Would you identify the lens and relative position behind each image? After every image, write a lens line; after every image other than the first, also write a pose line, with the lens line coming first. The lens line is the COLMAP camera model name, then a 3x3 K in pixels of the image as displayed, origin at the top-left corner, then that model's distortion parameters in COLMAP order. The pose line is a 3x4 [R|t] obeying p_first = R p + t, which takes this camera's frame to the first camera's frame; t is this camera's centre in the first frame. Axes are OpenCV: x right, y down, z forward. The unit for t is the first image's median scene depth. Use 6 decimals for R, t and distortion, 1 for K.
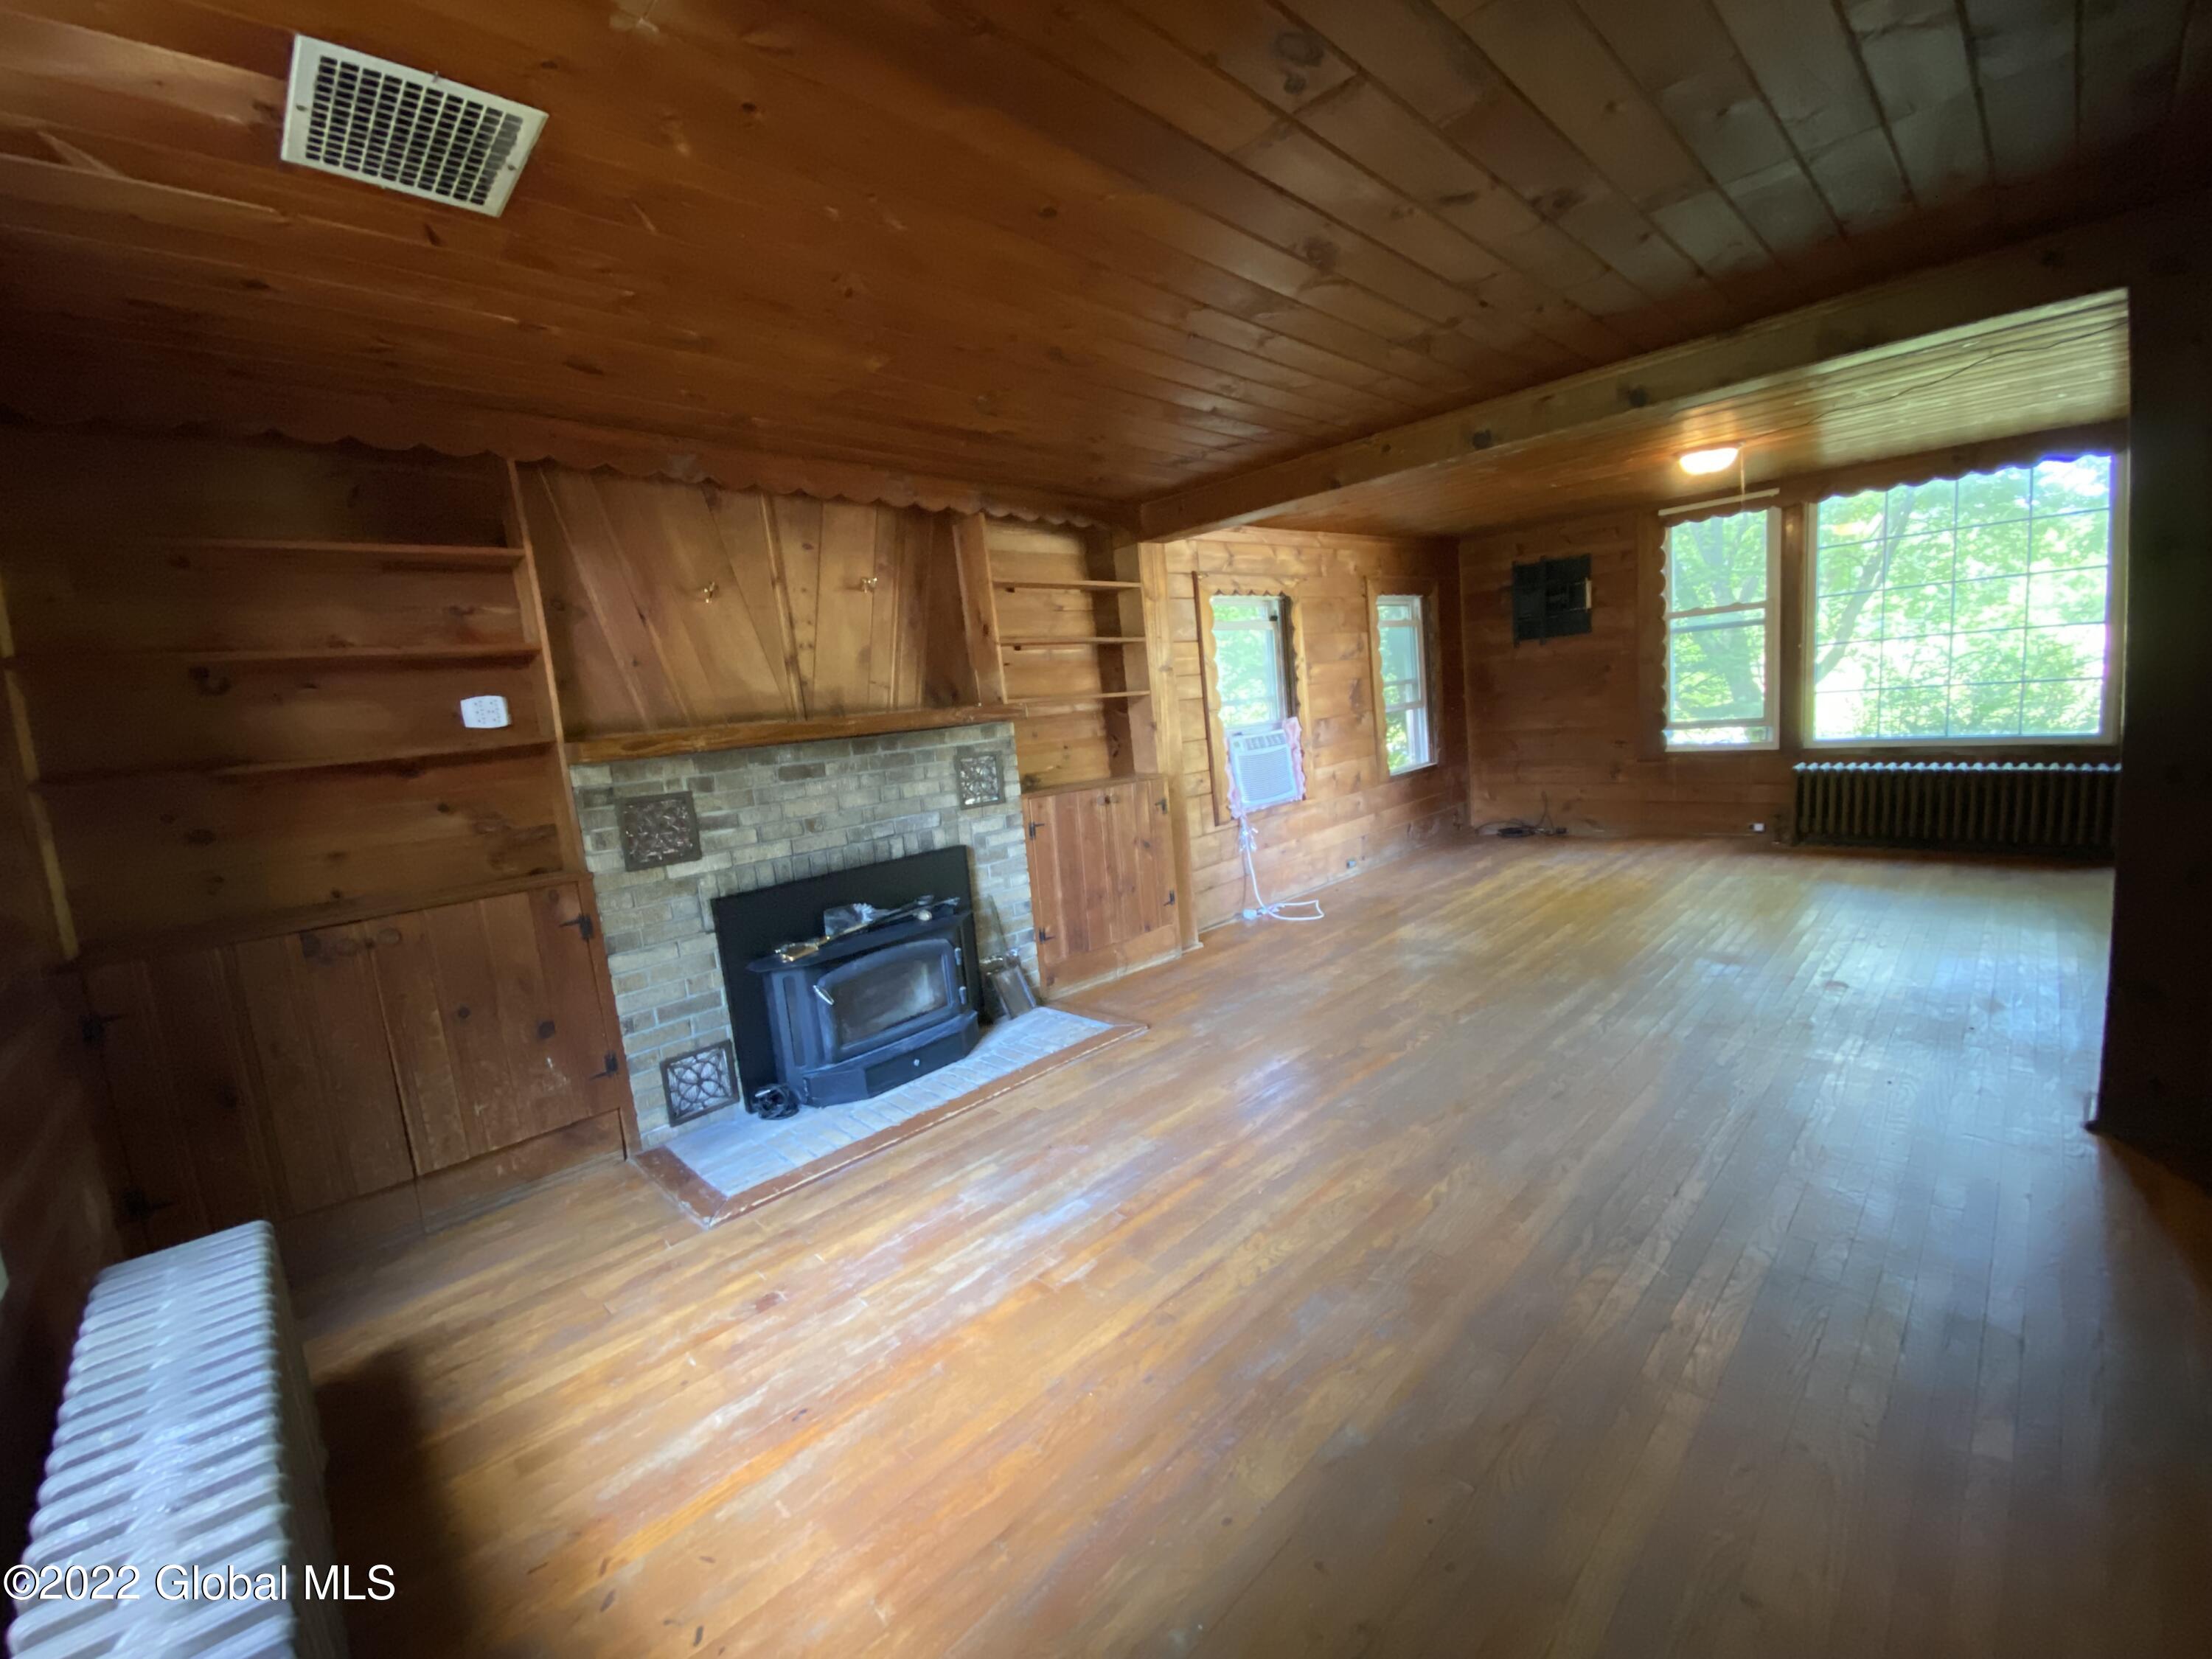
lens RADIAL K [[903.3, 0, 1106.0], [0, 903.3, 829.5], [0, 0, 1]] dist [0.069127, -0.045303]
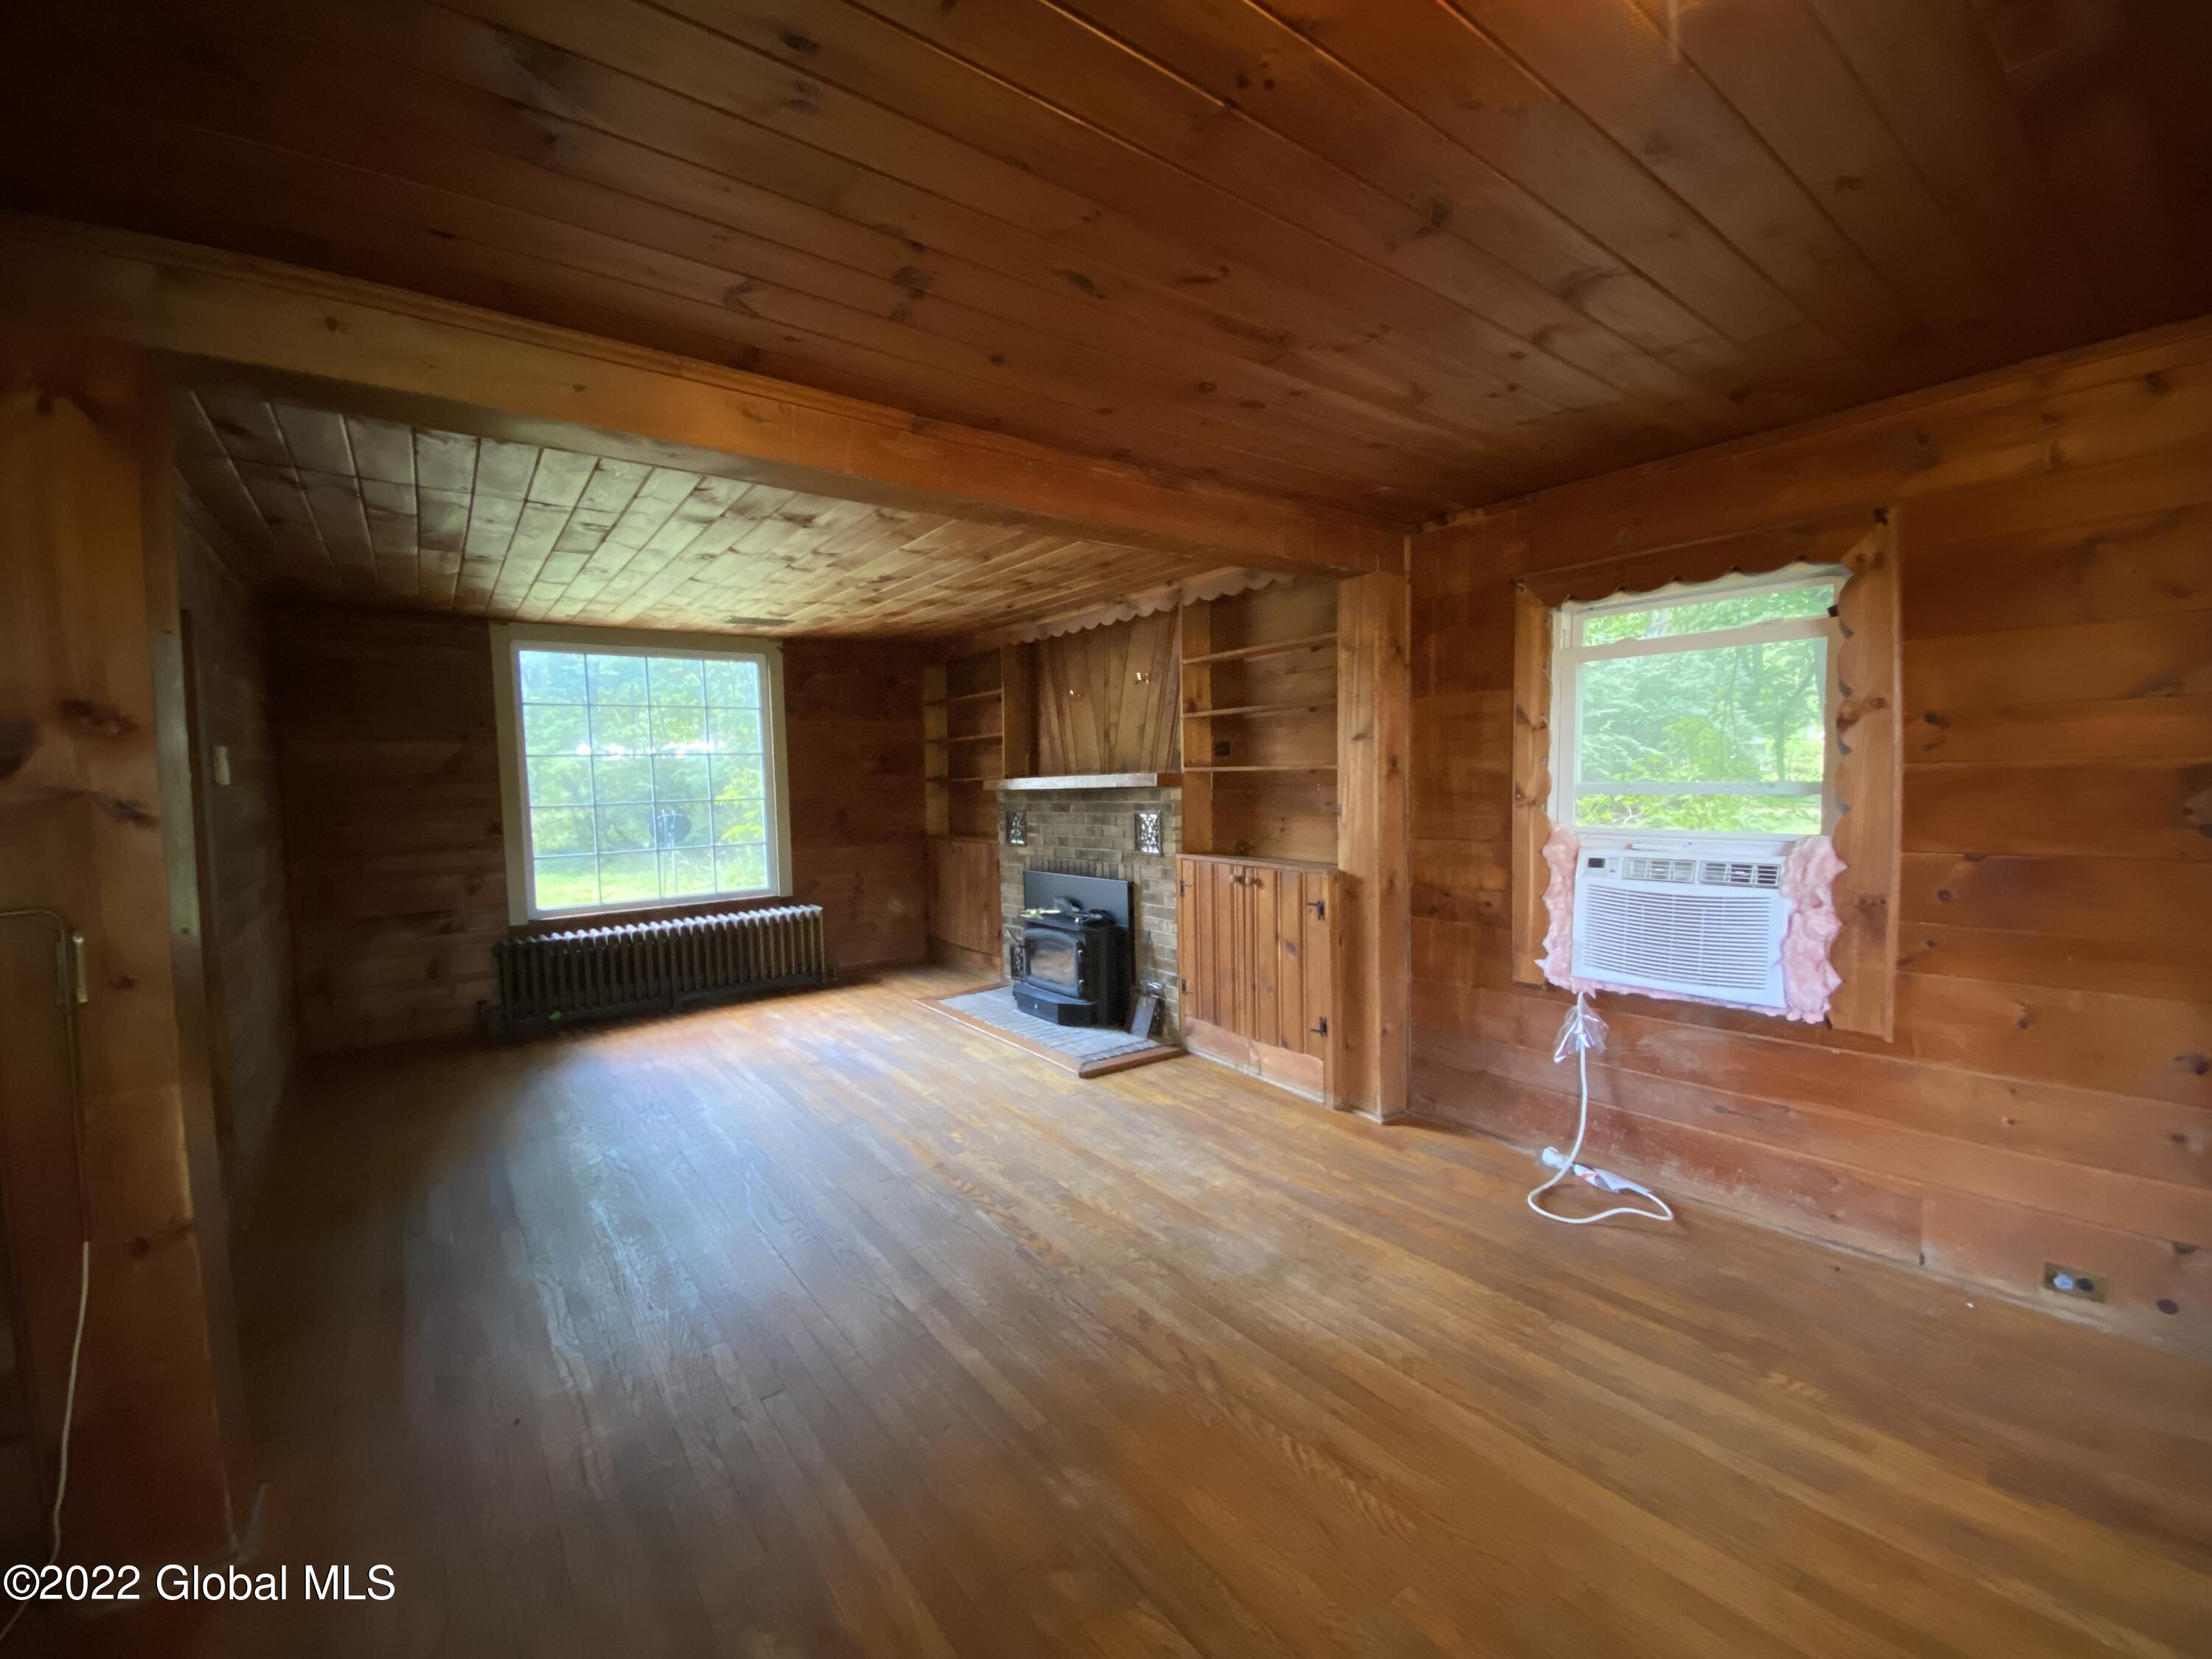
lens RADIAL K [[903.3, 0, 1106.0], [0, 903.3, 829.5], [0, 0, 1]] dist [0.069127, -0.045303]
pose [[-0.134656, 0.144599, -0.980285, 1.027366], [-0.105236, 0.981613, 0.159250, -0.241181], [0.985288, 0.124605, -0.116964, 1.069796]]
